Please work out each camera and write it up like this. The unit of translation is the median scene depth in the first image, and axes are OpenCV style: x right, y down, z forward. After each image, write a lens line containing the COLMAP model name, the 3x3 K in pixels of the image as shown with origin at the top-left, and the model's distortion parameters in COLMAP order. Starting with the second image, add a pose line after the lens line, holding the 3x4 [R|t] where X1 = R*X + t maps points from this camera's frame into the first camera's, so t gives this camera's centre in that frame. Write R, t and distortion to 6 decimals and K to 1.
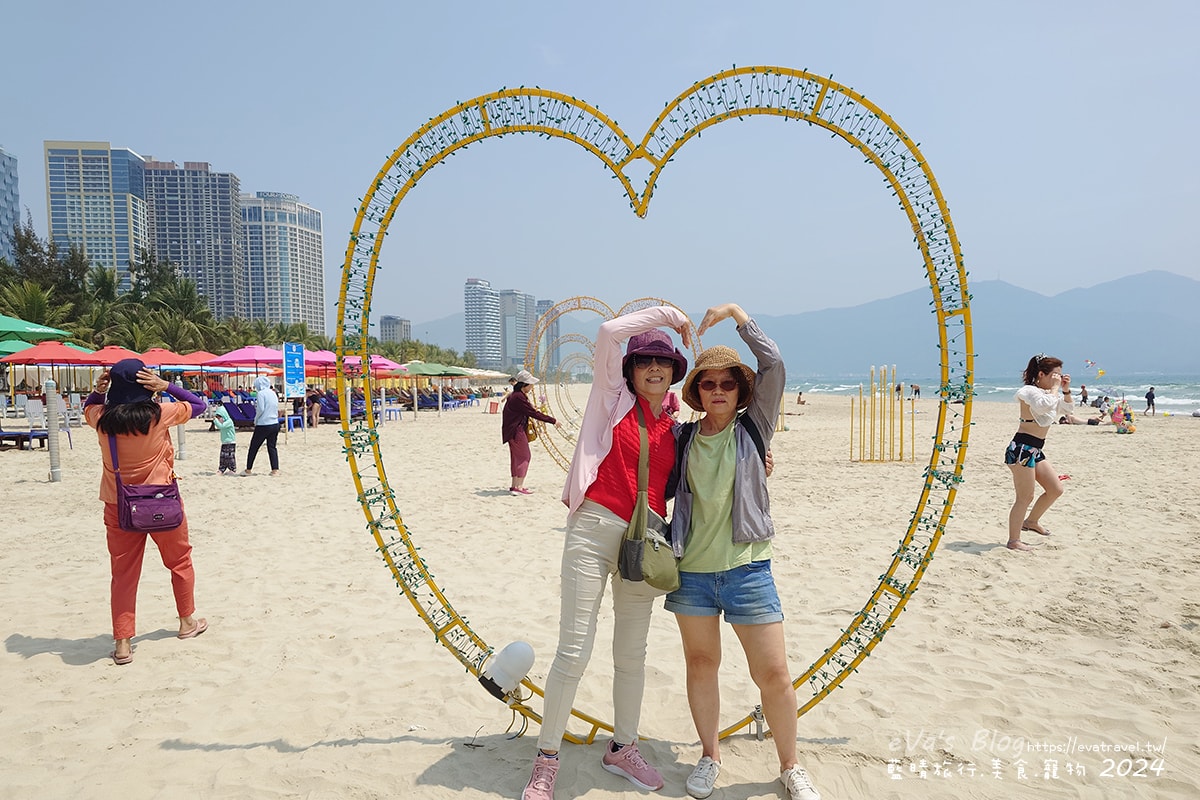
lens RADIAL K [[824.8, 0, 598.4], [0, 824.8, 420.5], [0, 0, 1]] dist [0.002507, -0.005786]
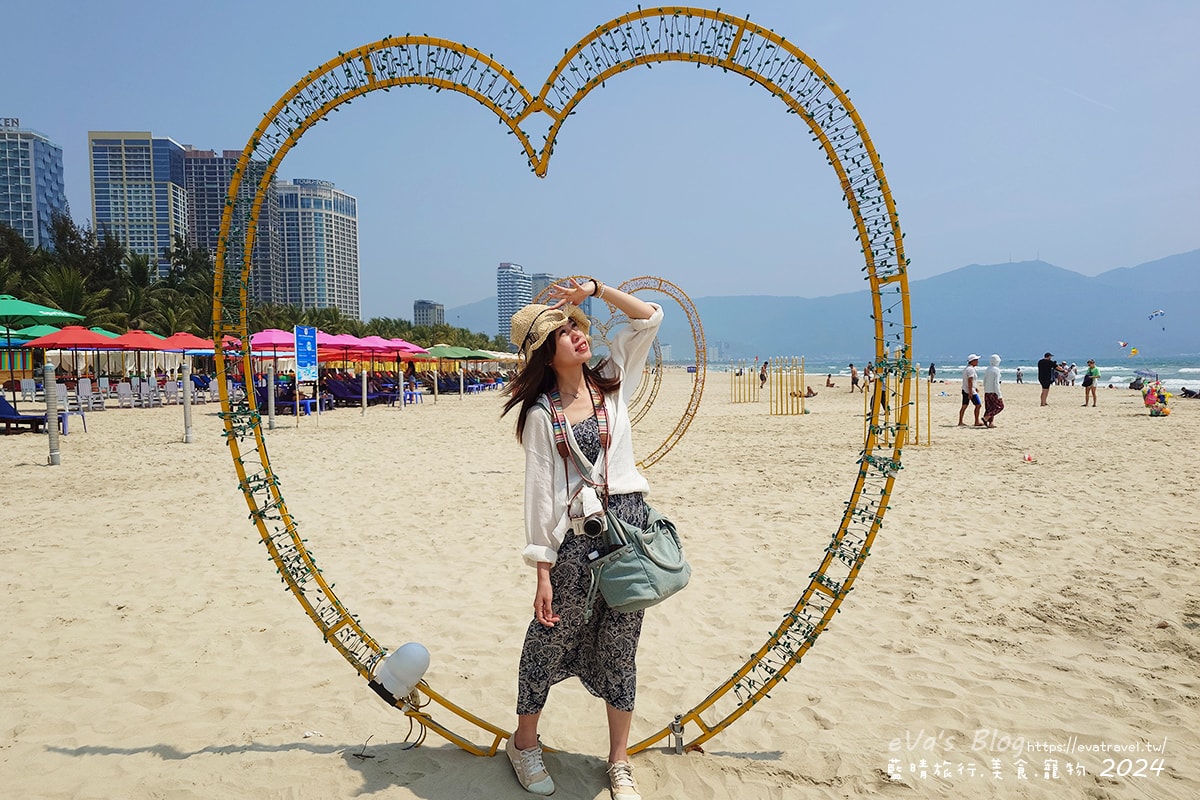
lens RADIAL K [[825.3, 0, 600.0], [0, 825.3, 400.0], [0, 0, 1]] dist [0.001031, -0.003933]
pose [[0.999347, -0.001284, -0.036118, 0.142597], [0.001119, 0.999989, -0.004596, 0.003456], [0.036123, 0.004553, 0.999337, 0.091900]]
